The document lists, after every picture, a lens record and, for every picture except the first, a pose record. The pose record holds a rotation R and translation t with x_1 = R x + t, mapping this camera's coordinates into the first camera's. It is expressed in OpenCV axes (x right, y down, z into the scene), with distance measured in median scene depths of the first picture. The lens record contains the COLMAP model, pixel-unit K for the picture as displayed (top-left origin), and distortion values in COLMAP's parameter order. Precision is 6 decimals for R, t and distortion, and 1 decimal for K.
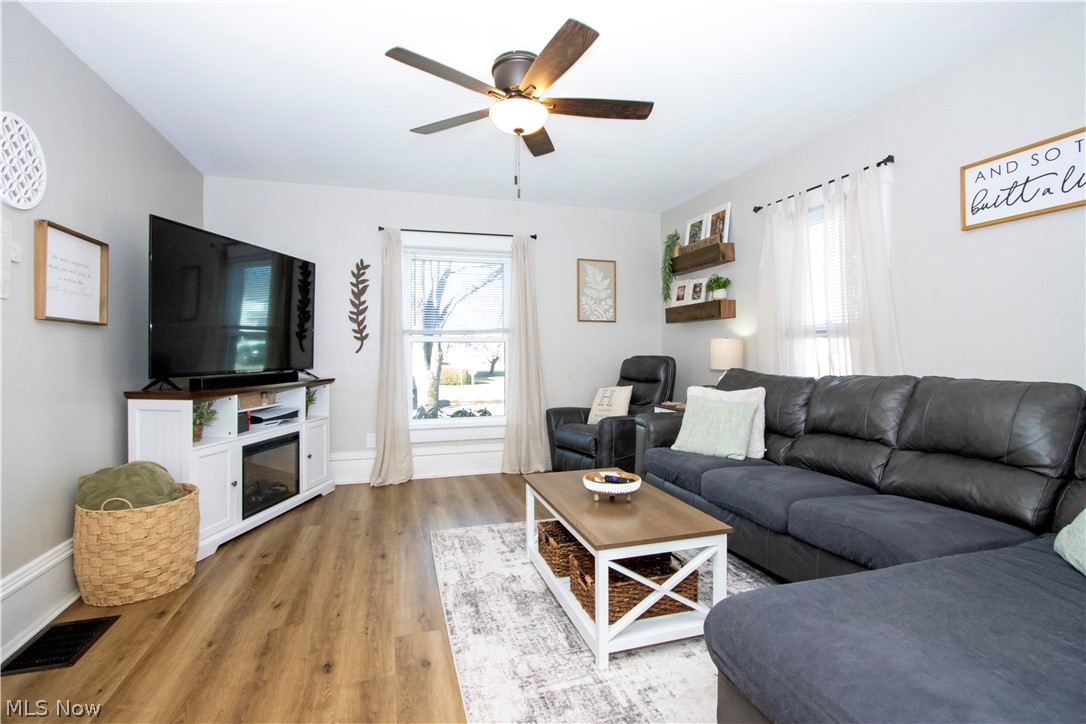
lens RADIAL K [[509.1, 0, 542.7], [0, 509.1, 354.4], [0, 0, 1]] dist [-0.014855, 0.001432]
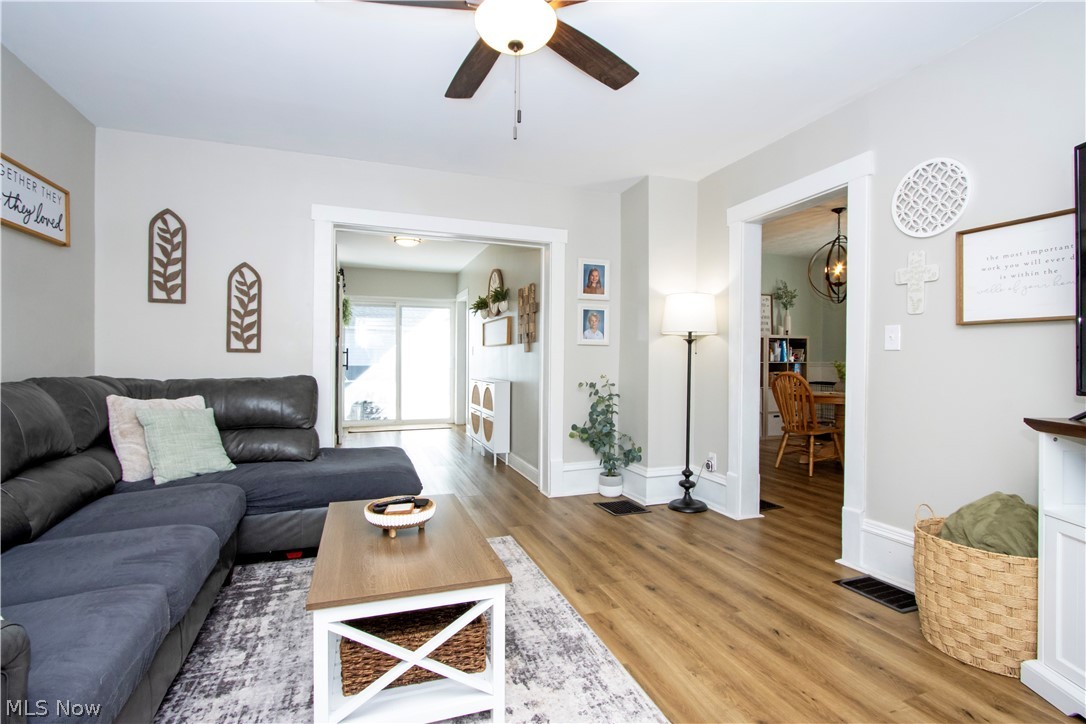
lens RADIAL K [[509.1, 0, 541.8], [0, 509.1, 359.0], [0, 0, 1]] dist [-0.014855, 0.001432]
pose [[-0.998955, -0.000895, -0.045695, -0.059796], [-0.001241, 0.999971, 0.007544, -0.003994], [0.045687, 0.007593, -0.998927, 1.971459]]
